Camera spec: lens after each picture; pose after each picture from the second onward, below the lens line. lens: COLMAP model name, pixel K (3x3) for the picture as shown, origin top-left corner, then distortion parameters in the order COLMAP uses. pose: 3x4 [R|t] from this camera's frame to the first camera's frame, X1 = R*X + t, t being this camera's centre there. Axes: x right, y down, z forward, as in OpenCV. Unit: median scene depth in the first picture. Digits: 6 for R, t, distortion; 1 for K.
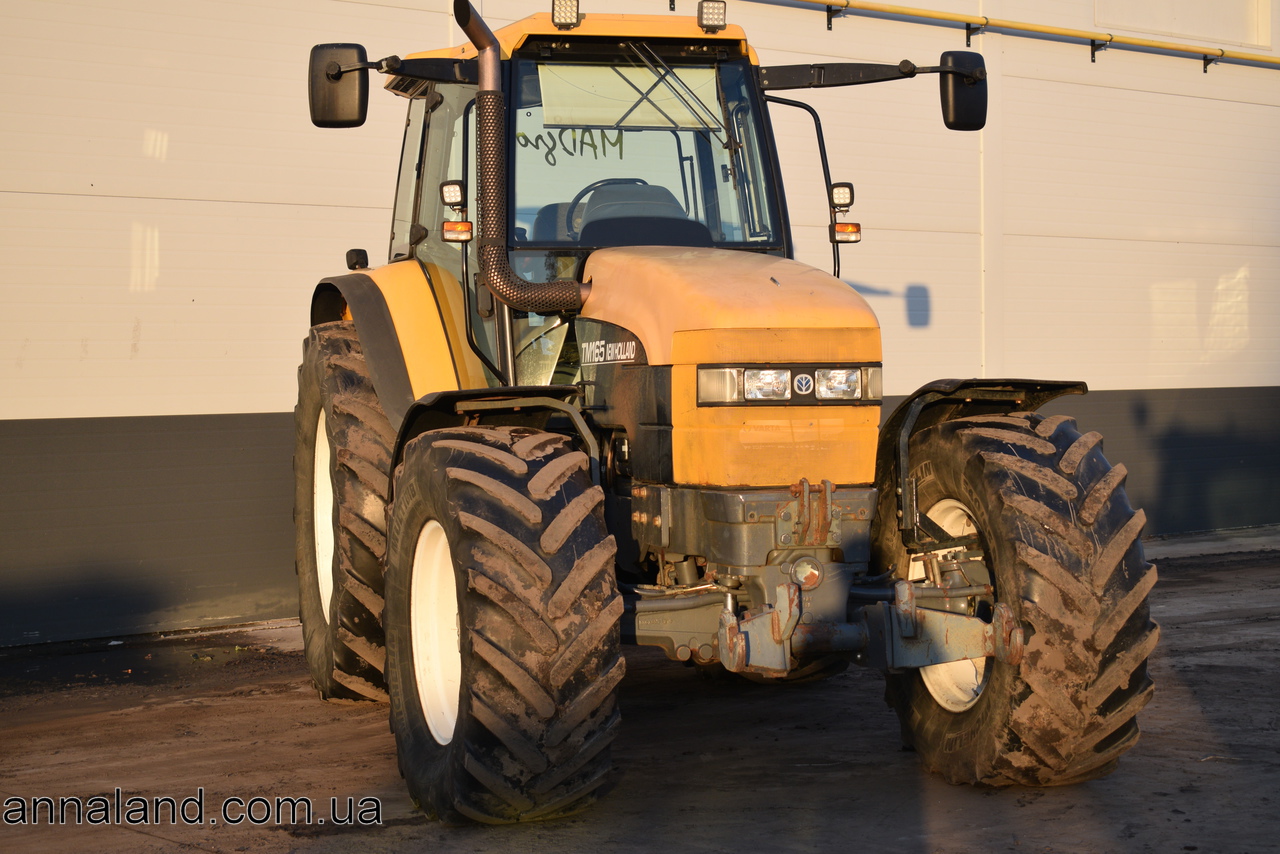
lens RADIAL K [[2388.8, 0, 640.0], [0, 2388.8, 427.0], [0, 0, 1]] dist [0.020771, 0.027824]
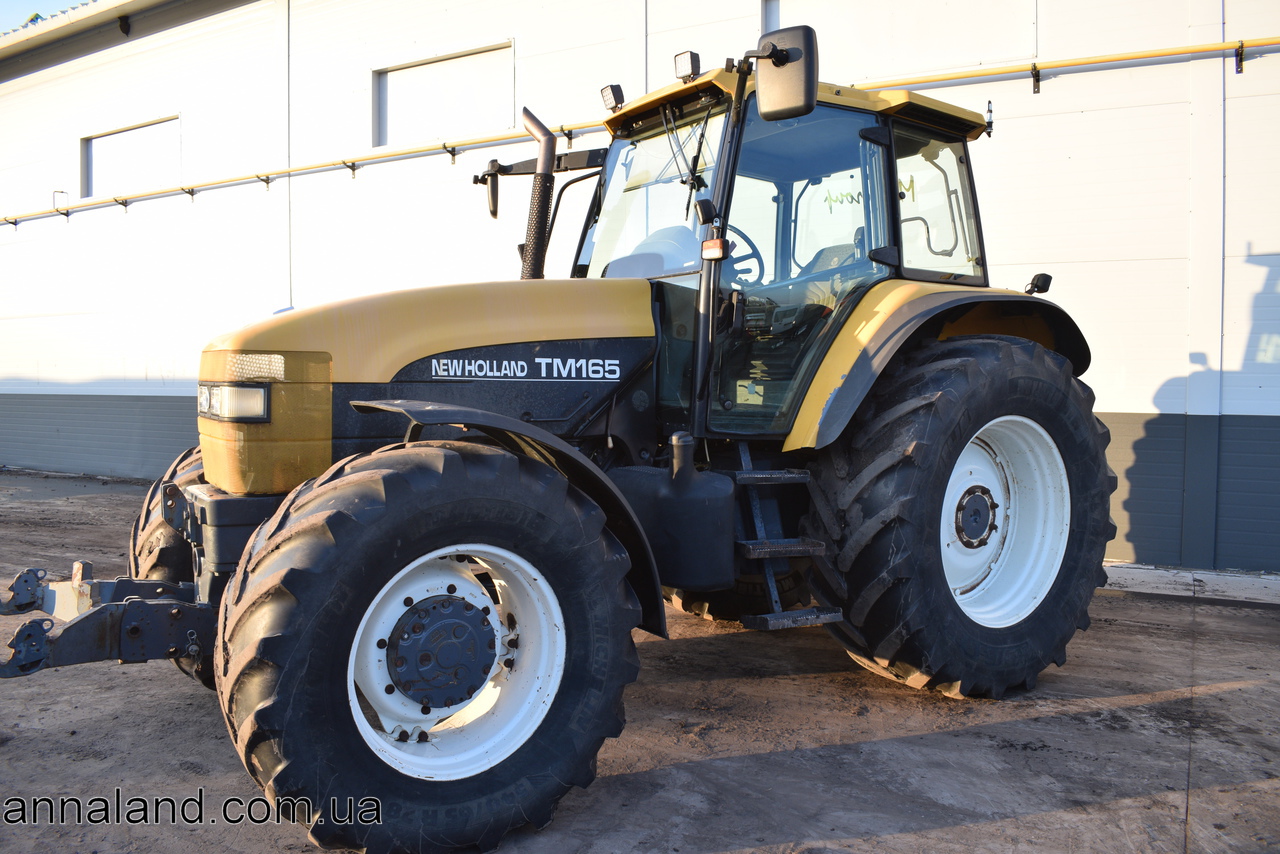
lens RADIAL K [[1000.7, 0, 641.9], [0, 1000.7, 433.1], [0, 0, 1]] dist [-0.094819, 0.008734]
pose [[0.323544, 0.065307, -0.943957, 0.497627], [-0.030258, 0.997819, 0.058662, -0.030742], [0.945729, 0.009583, 0.324815, 0.888814]]
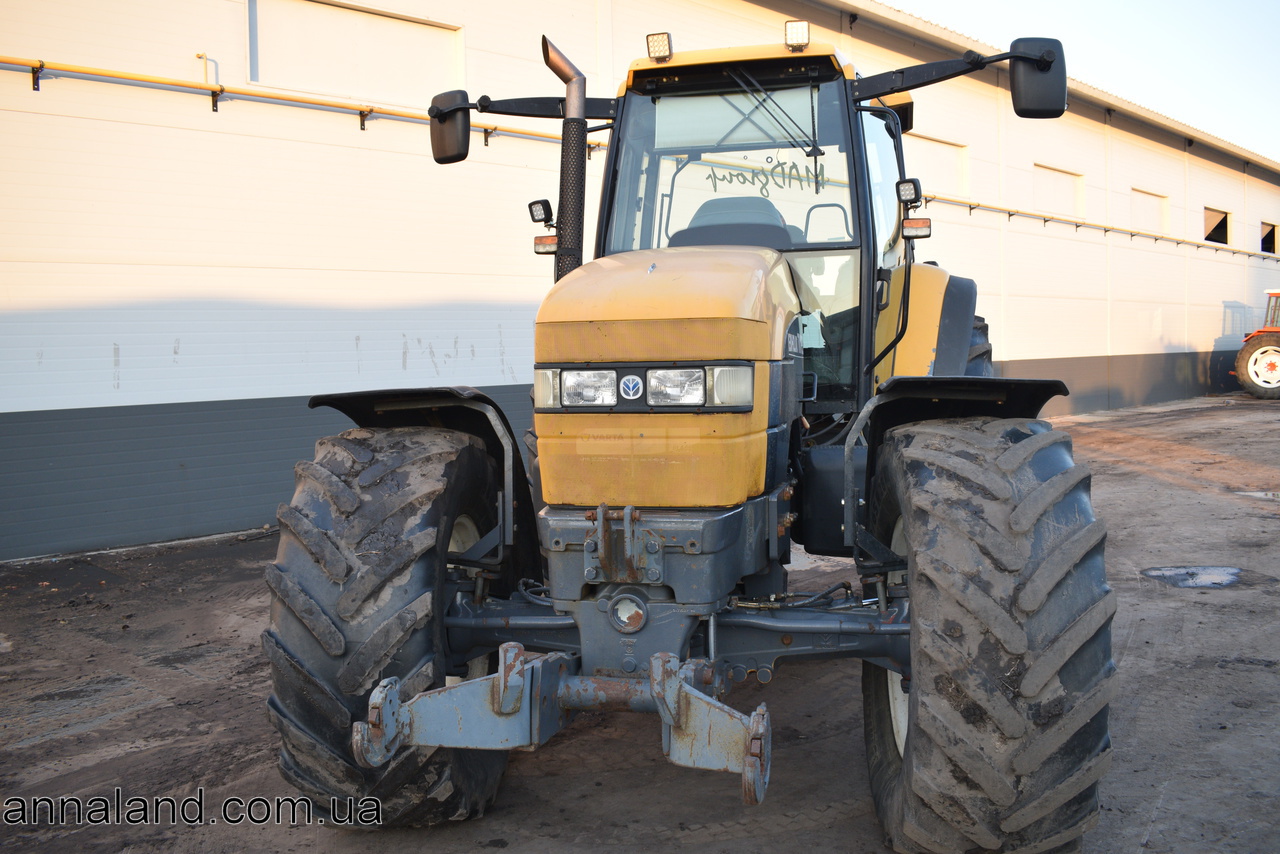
lens RADIAL K [[1093.5, 0, 643.4], [0, 1093.5, 431.5], [0, 0, 1]] dist [-0.087404, -0.003645]
pose [[0.883019, 0.022384, -0.468804, 0.214460], [0.000162, 0.998847, 0.047998, -0.017761], [0.469338, -0.042459, 0.881997, 0.564887]]
